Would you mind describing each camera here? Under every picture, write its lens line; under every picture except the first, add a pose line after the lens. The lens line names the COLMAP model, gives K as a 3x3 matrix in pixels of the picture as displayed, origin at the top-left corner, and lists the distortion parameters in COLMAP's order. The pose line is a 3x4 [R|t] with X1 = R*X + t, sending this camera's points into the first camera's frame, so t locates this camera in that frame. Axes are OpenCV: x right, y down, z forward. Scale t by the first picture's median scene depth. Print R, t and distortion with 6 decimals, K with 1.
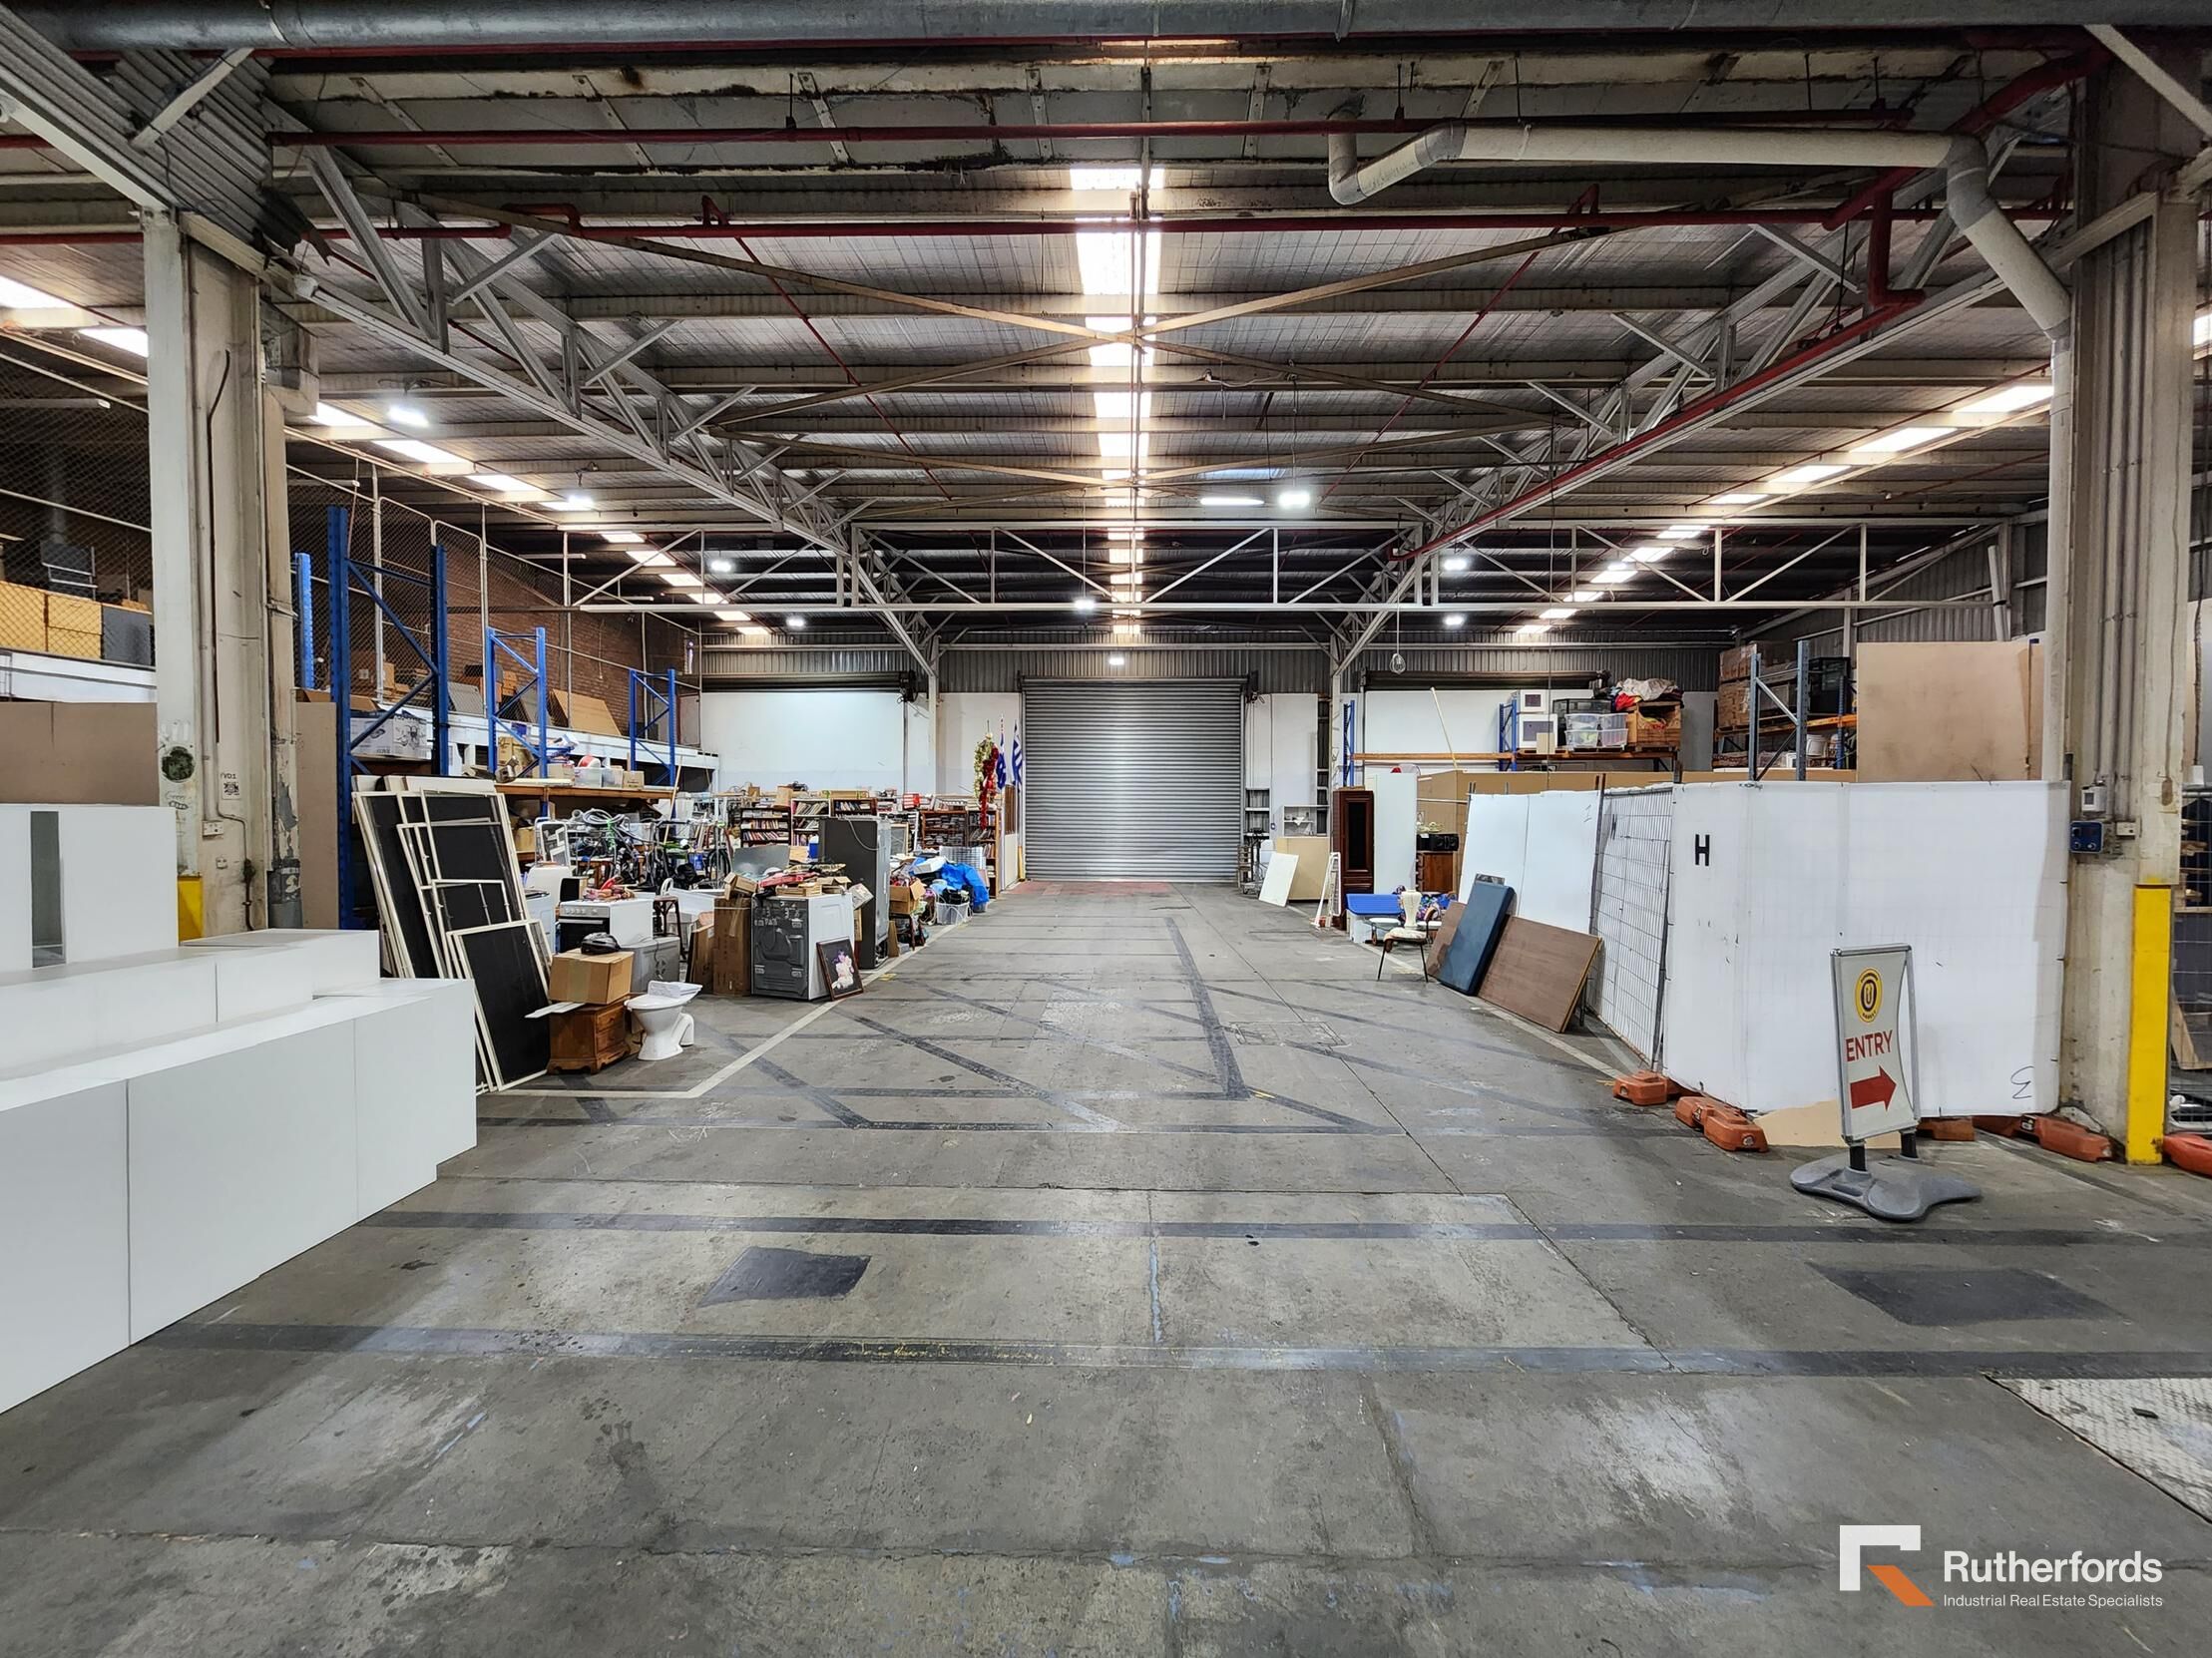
lens RADIAL K [[902.9, 0, 1113.1], [0, 902.9, 839.5], [0, 0, 1]] dist [-0.000192, -0.000116]
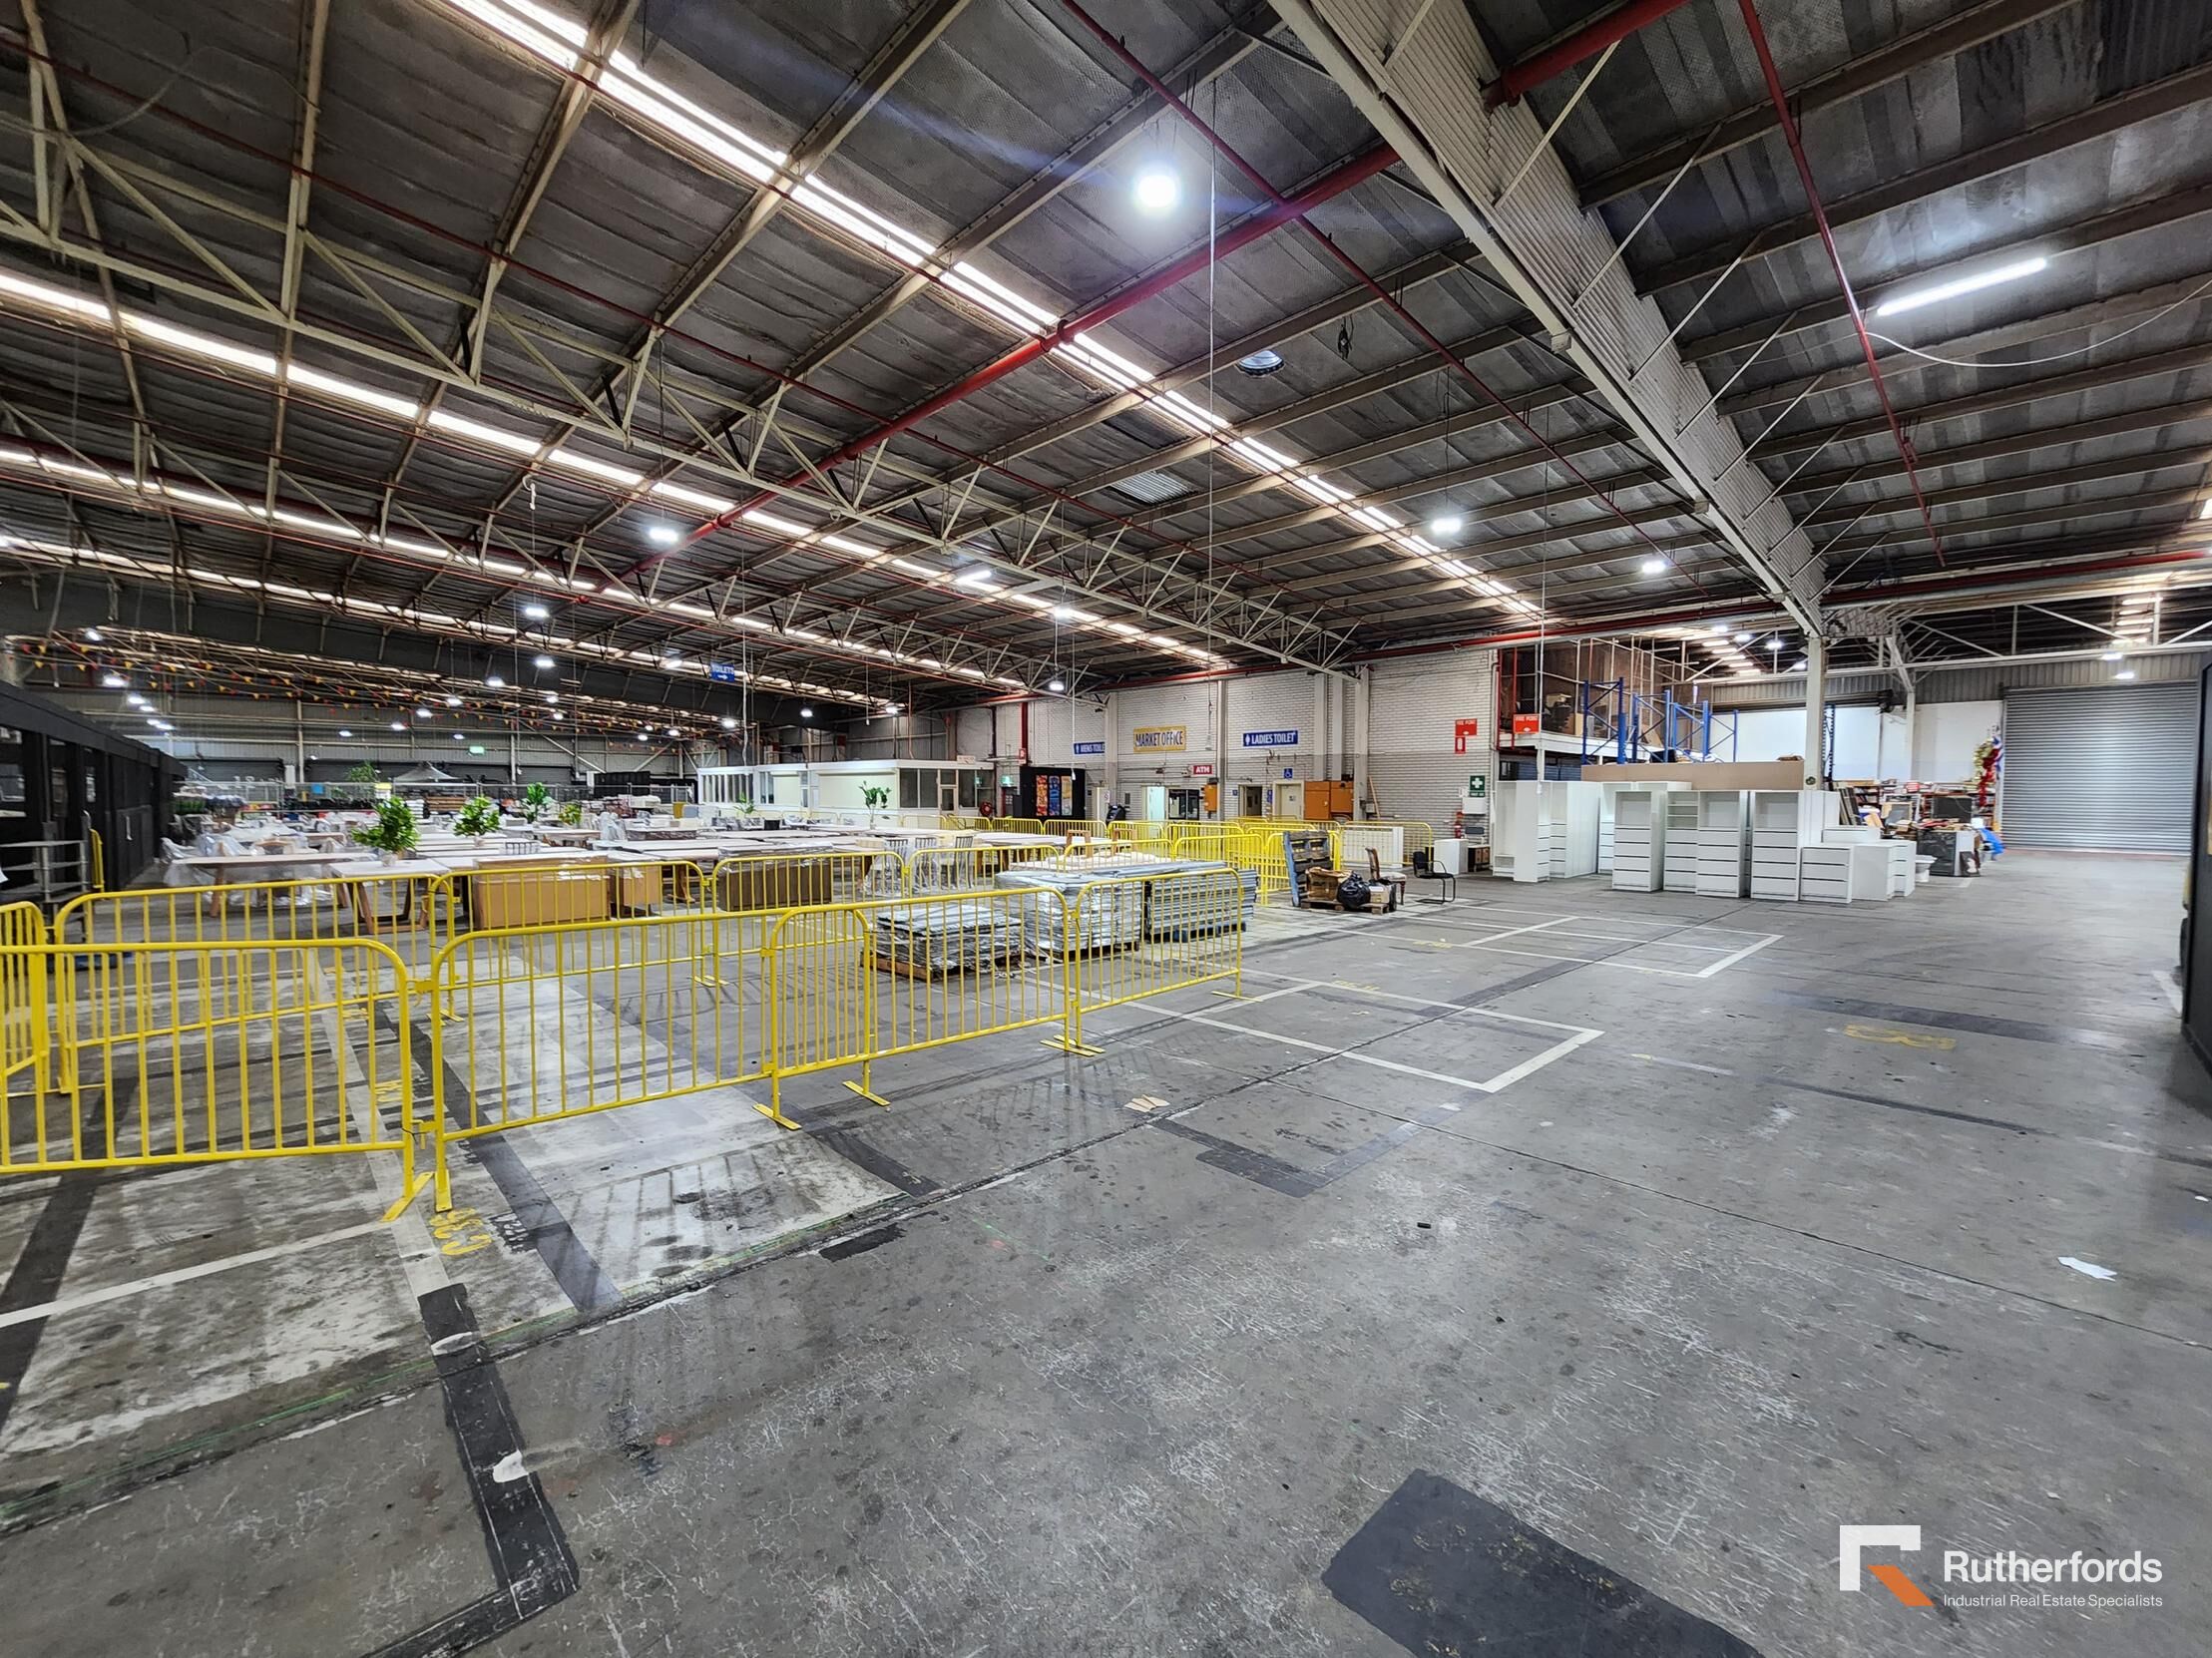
lens RADIAL K [[902.9, 0, 1113.1], [0, 902.9, 839.5], [0, 0, 1]] dist [-0.000192, -0.000116]
pose [[0.705402, 0.034075, -0.707988, -0.081434], [-0.019114, 0.999395, 0.029056, 0.021200], [0.708549, -0.006963, 0.705627, -0.807997]]
